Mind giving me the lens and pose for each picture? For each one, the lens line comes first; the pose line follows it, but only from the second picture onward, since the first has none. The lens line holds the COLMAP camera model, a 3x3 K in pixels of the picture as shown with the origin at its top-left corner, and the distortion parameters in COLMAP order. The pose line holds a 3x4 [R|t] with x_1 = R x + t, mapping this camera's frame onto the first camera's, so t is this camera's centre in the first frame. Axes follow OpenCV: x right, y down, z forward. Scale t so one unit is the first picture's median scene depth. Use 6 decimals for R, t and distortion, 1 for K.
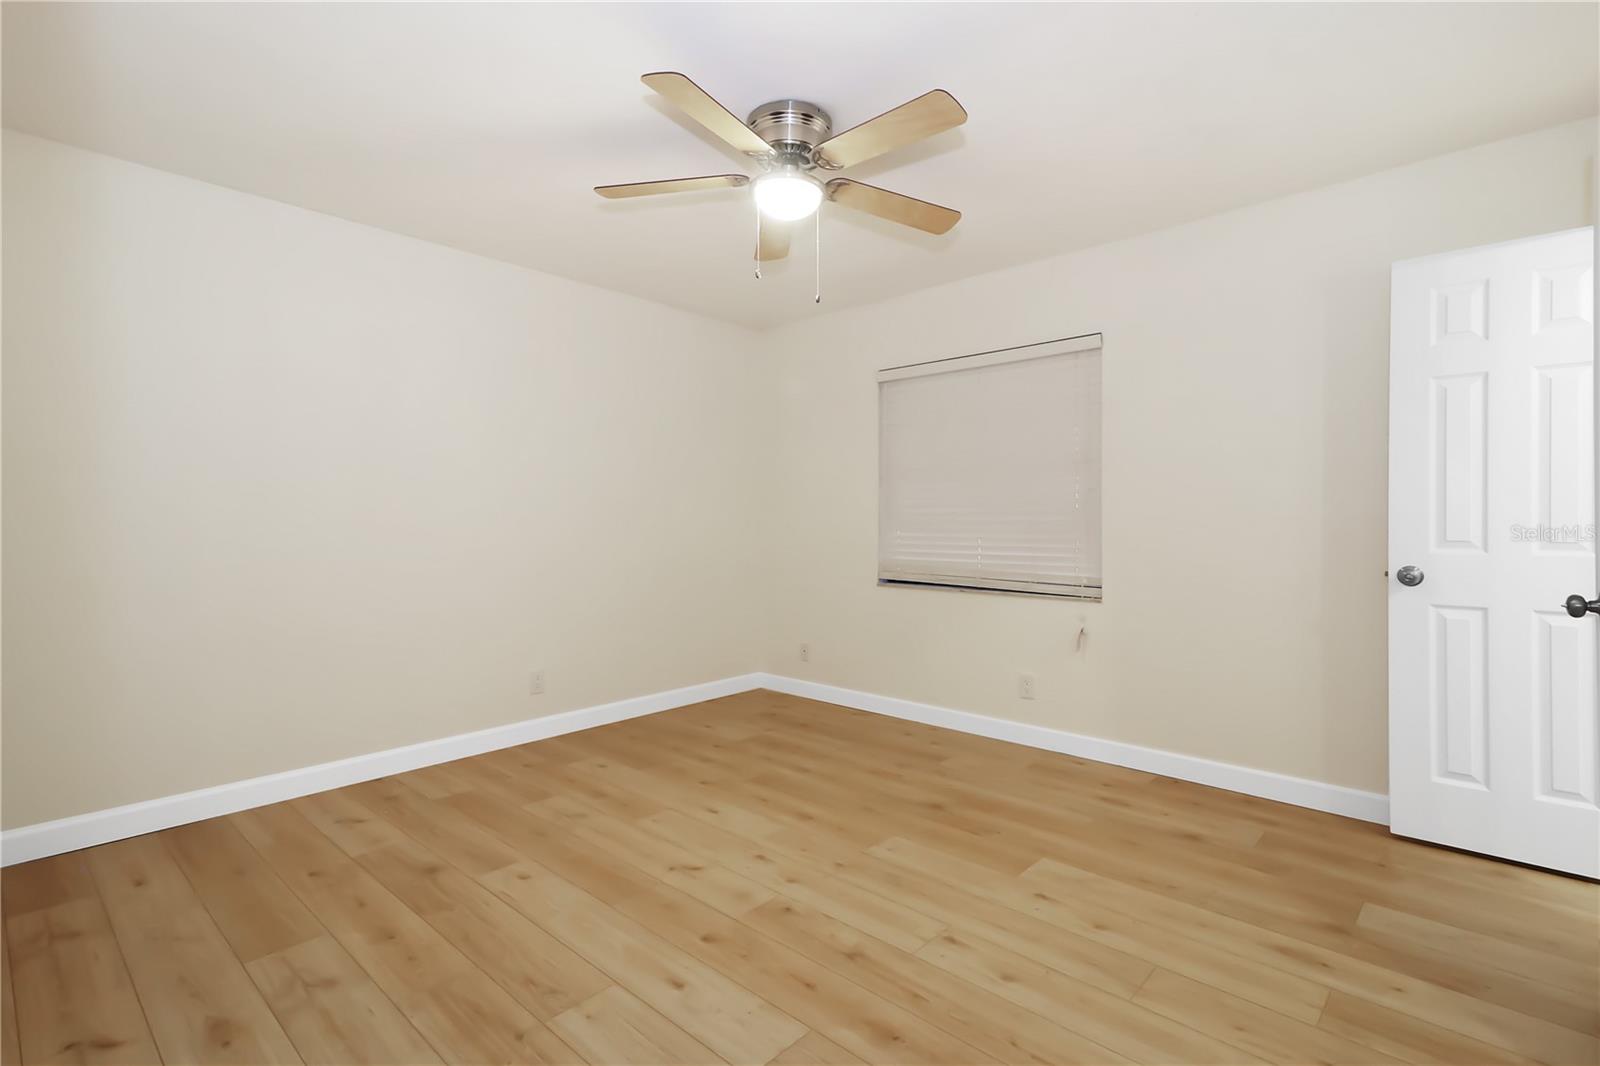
lens RADIAL K [[758.1, 0, 804.6], [0, 758.1, 532.4], [0, 0, 1]] dist [0.037831, 0.000474]
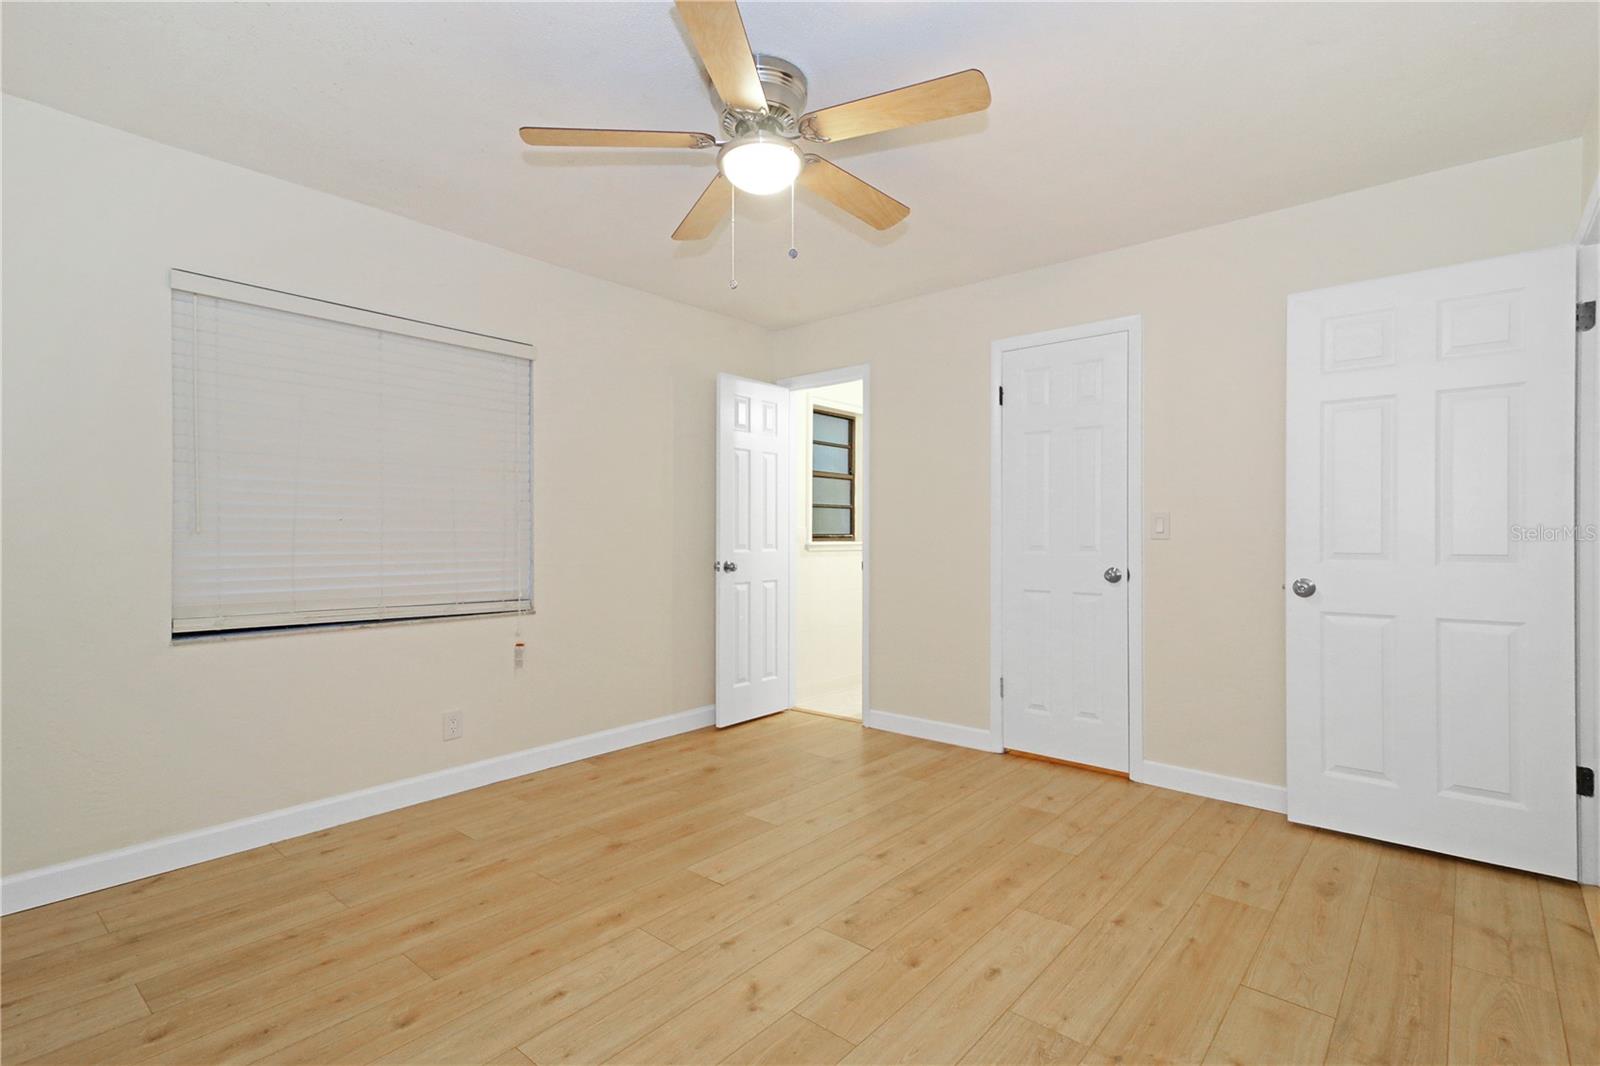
lens RADIAL K [[762.7, 0, 806.4], [0, 762.7, 529.2], [0, 0, 1]] dist [0.035570, -0.000449]
pose [[-0.043902, 0.006732, 0.999013, -0.793792], [0.015689, 0.999859, -0.006048, -0.009993], [-0.998913, 0.015408, -0.044001, 0.845849]]
